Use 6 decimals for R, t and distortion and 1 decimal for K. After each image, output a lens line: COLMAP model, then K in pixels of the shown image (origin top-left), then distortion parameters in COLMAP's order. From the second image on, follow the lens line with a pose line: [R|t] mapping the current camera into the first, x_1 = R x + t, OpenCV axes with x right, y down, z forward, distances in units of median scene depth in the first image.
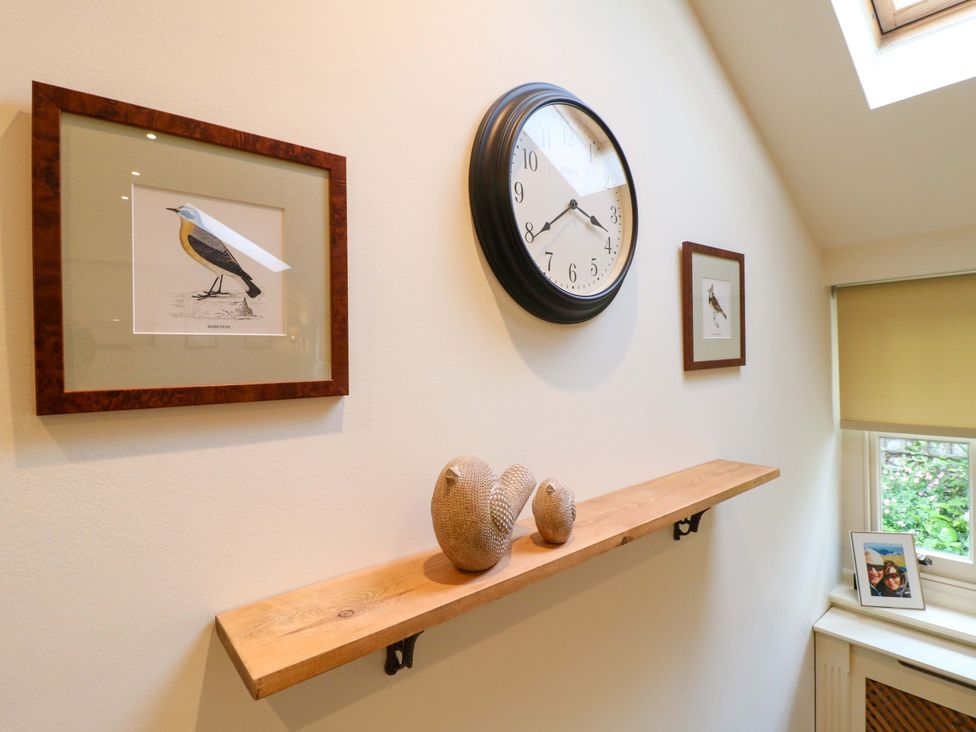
lens RADIAL K [[502.5, 0, 486.5], [0, 502.5, 359.2], [0, 0, 1]] dist [0.000292, -0.015646]
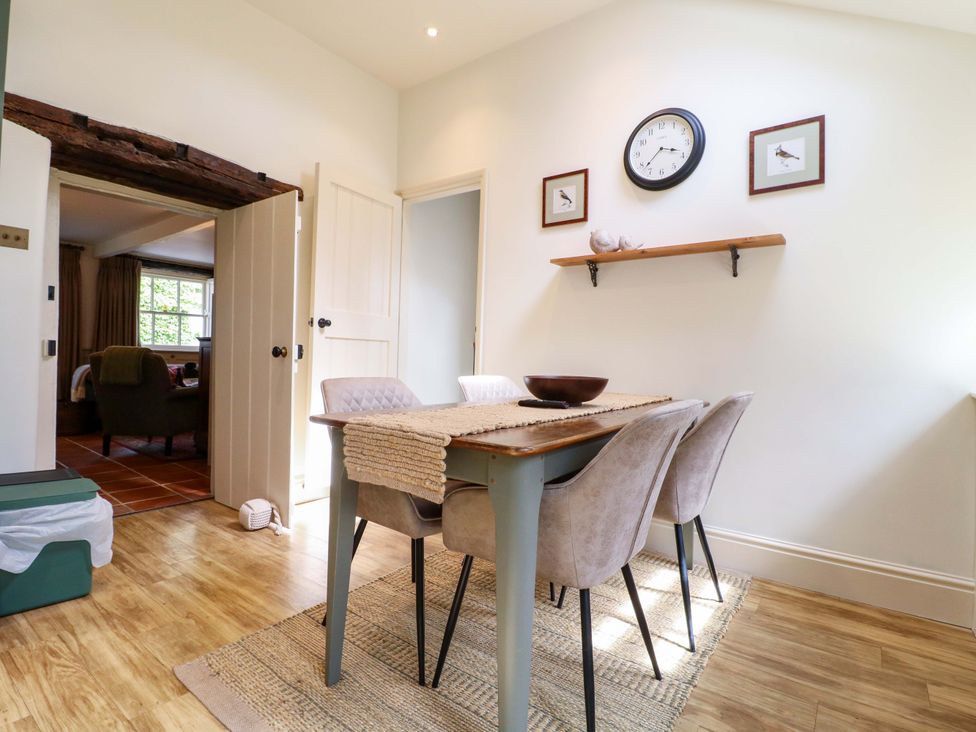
lens RADIAL K [[502.5, 0, 486.5], [0, 502.5, 359.2], [0, 0, 1]] dist [0.000292, -0.015646]
pose [[0.227602, 0.031206, -0.973254, 2.835172], [-0.036666, 0.999052, 0.023459, 0.891568], [0.973064, 0.030347, 0.228530, -0.627114]]
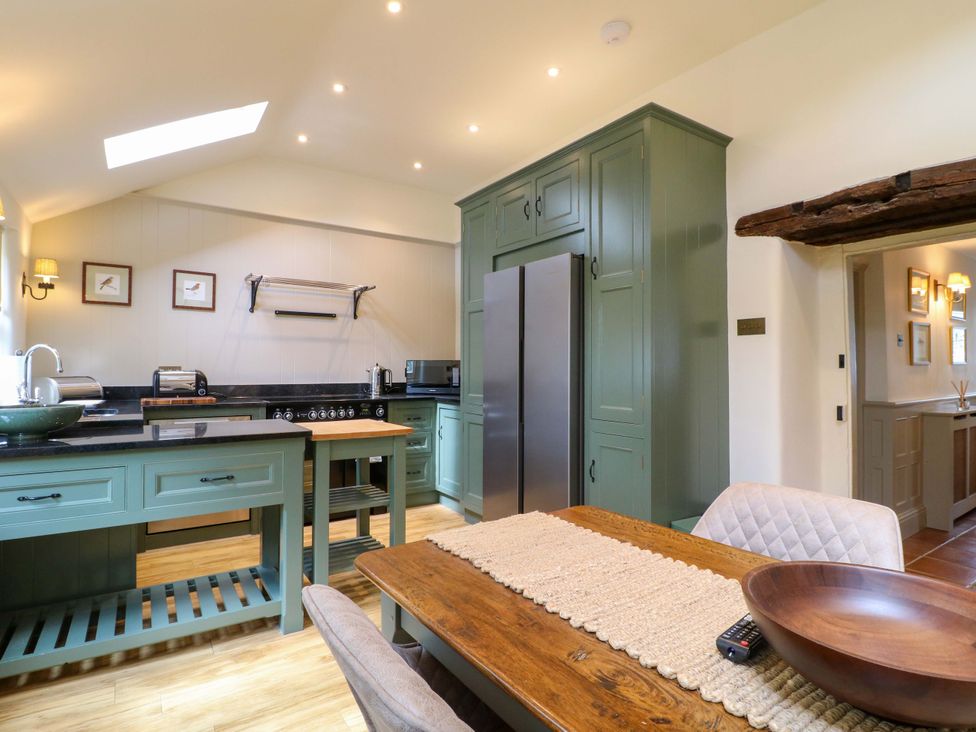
lens RADIAL K [[508.4, 0, 484.1], [0, 508.4, 361.4], [0, 0, 1]] dist [-0.003858, -0.011338]
pose [[-0.995344, 0.021912, 0.093860, 1.318240], [0.020422, 0.999650, -0.016811, 0.673836], [-0.094196, -0.014816, -0.995443, 0.907139]]
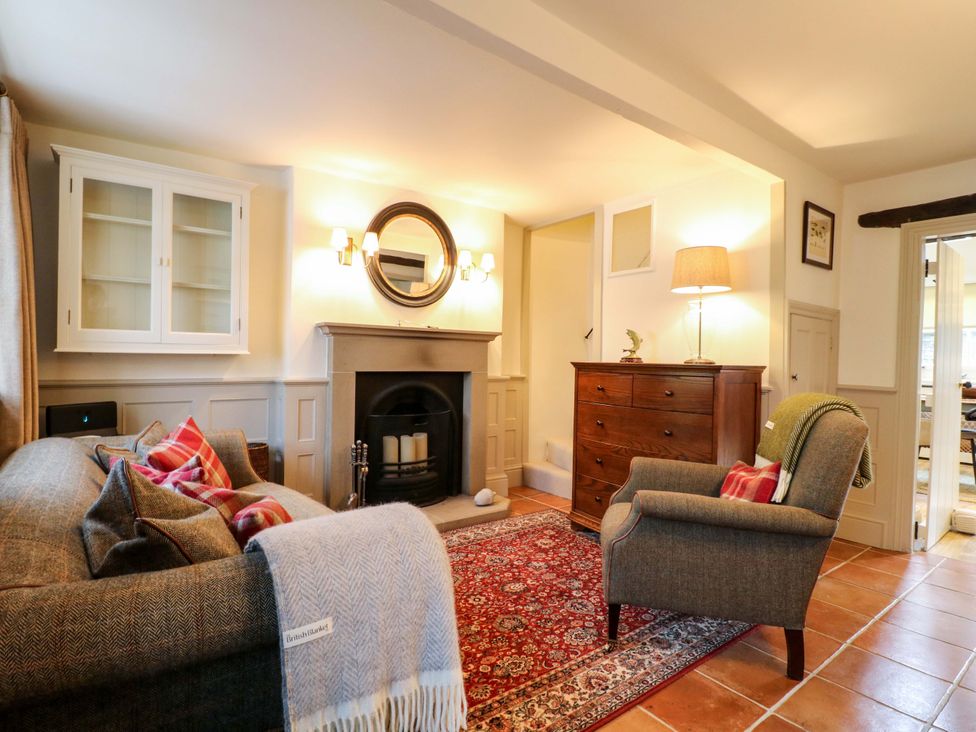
lens RADIAL K [[502.5, 0, 486.5], [0, 502.5, 359.2], [0, 0, 1]] dist [0.000292, -0.015646]
pose [[0.997862, 0.042782, -0.049408, -3.903184], [-0.042504, 0.999074, 0.006675, 0.901253], [0.049648, -0.004561, 0.998756, -5.035584]]
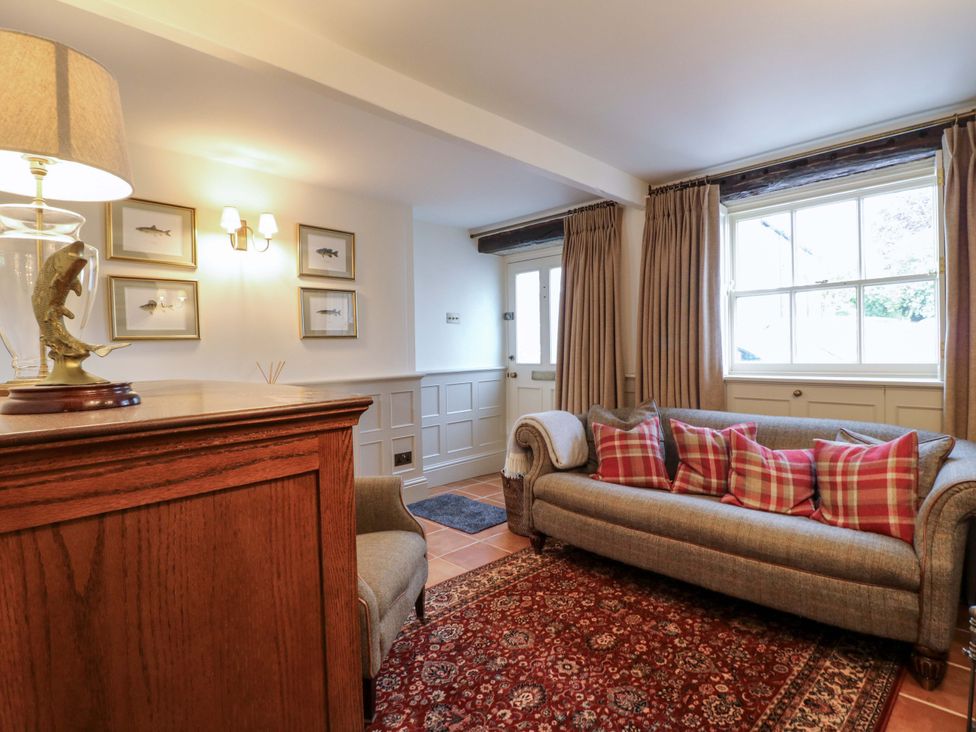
lens RADIAL K [[502.5, 0, 486.5], [0, 502.5, 359.2], [0, 0, 1]] dist [0.000292, -0.015646]
pose [[-0.995191, 0.048950, -0.084846, -3.600137], [0.047455, 0.998682, 0.019549, 0.848680], [0.085691, 0.015428, -0.996202, -0.683391]]
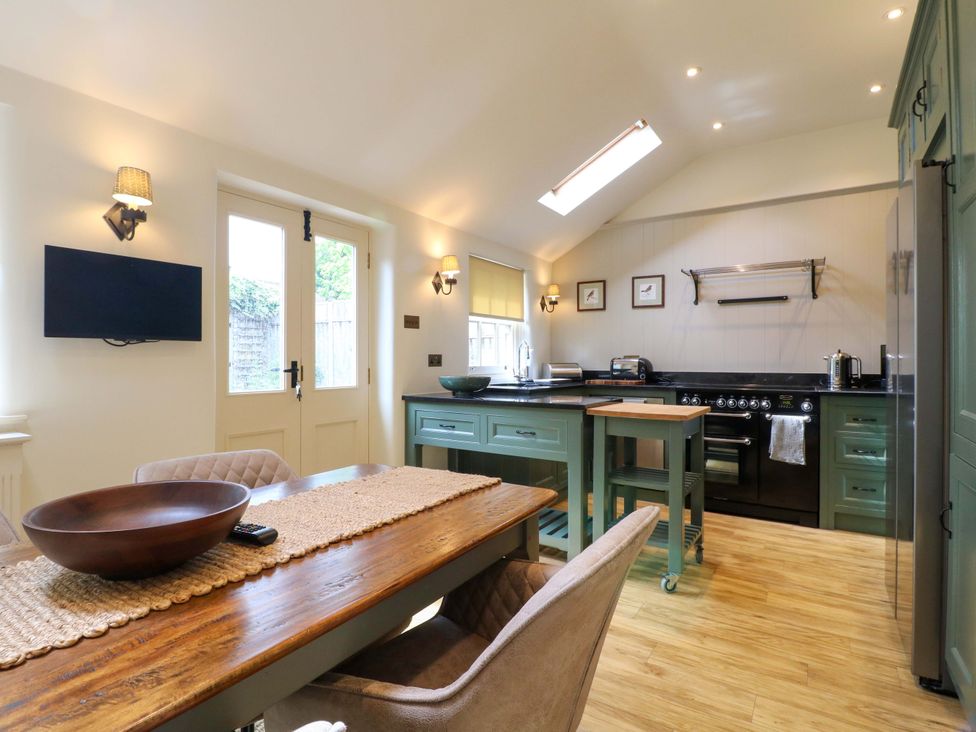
lens RADIAL K [[502.5, 0, 486.5], [0, 502.5, 359.2], [0, 0, 1]] dist [0.000292, -0.015646]
pose [[-0.295852, 0.025259, 0.954900, -0.297095], [0.004942, 0.999677, -0.024912, 0.756280], [-0.955221, -0.002652, -0.295882, -0.130063]]
